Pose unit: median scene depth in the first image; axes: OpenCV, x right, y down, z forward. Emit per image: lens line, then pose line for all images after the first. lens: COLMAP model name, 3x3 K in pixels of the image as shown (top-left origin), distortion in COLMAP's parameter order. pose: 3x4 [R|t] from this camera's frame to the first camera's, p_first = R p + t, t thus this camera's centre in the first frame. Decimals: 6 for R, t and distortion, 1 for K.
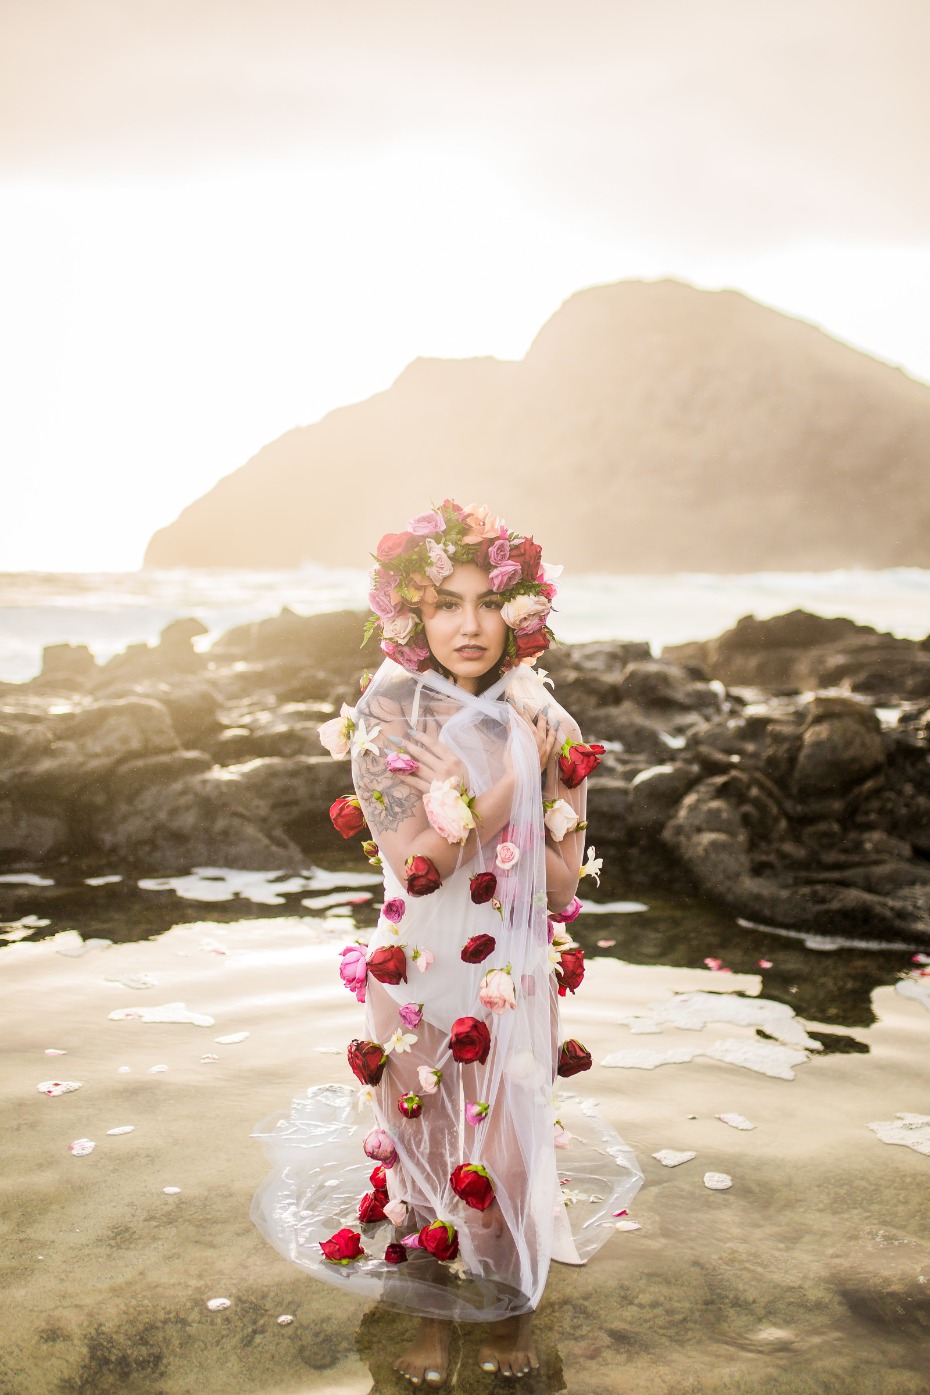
lens RADIAL K [[1347.5, 0, 465.0], [0, 1347.5, 697.5], [0, 0, 1]] dist [-0.008599, -0.003377]
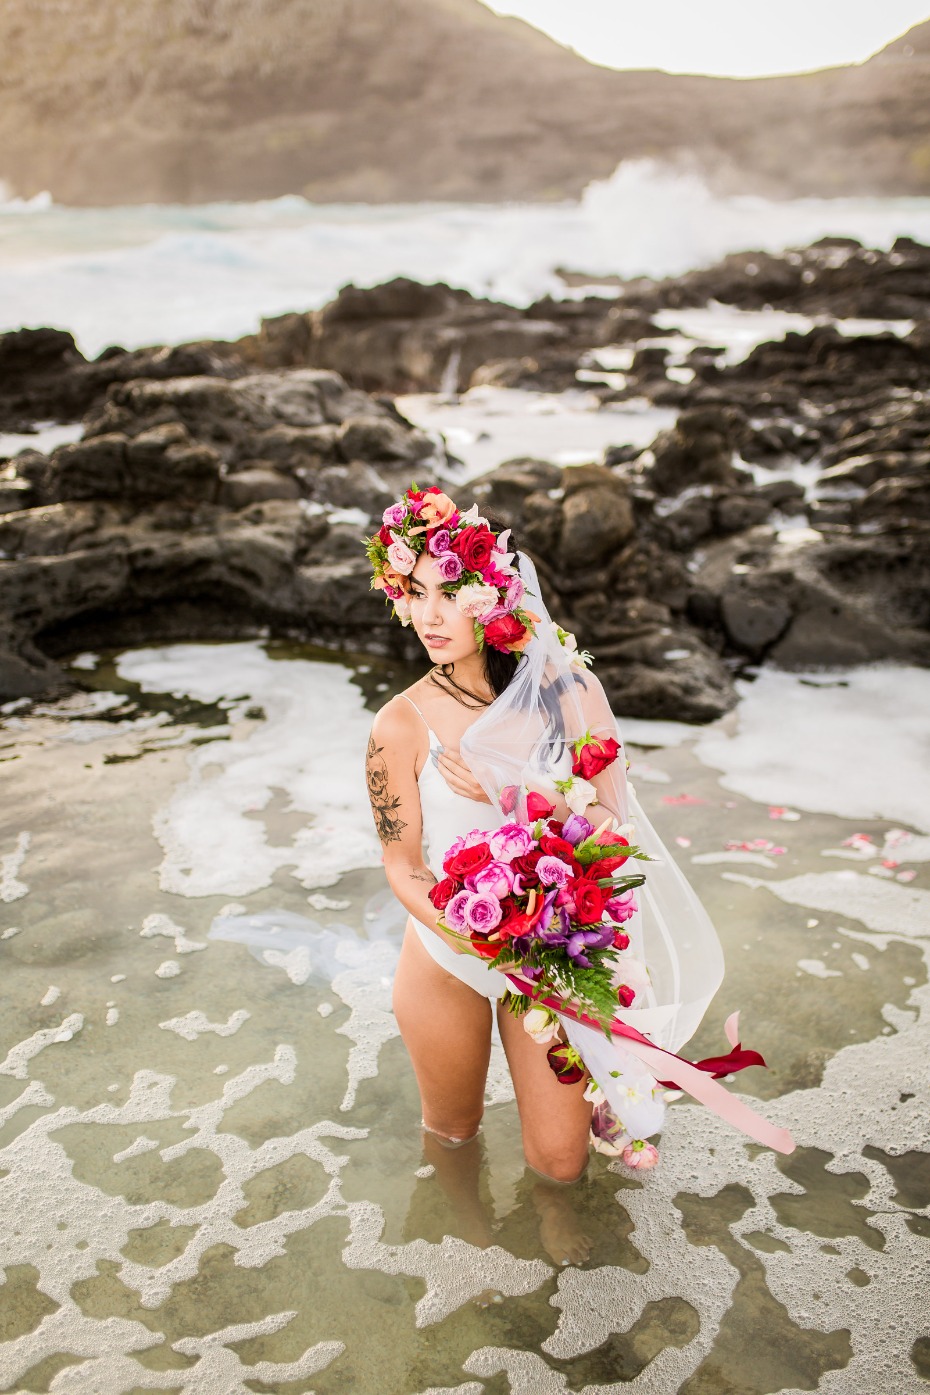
lens RADIAL K [[1347.5, 0, 465.0], [0, 1347.5, 697.5], [0, 0, 1]] dist [-0.008599, -0.003377]
pose [[0.951813, -0.119489, 0.282444, -0.128593], [0.045955, 0.966146, 0.253870, -0.097628], [-0.303217, -0.228657, 0.925081, 0.041188]]
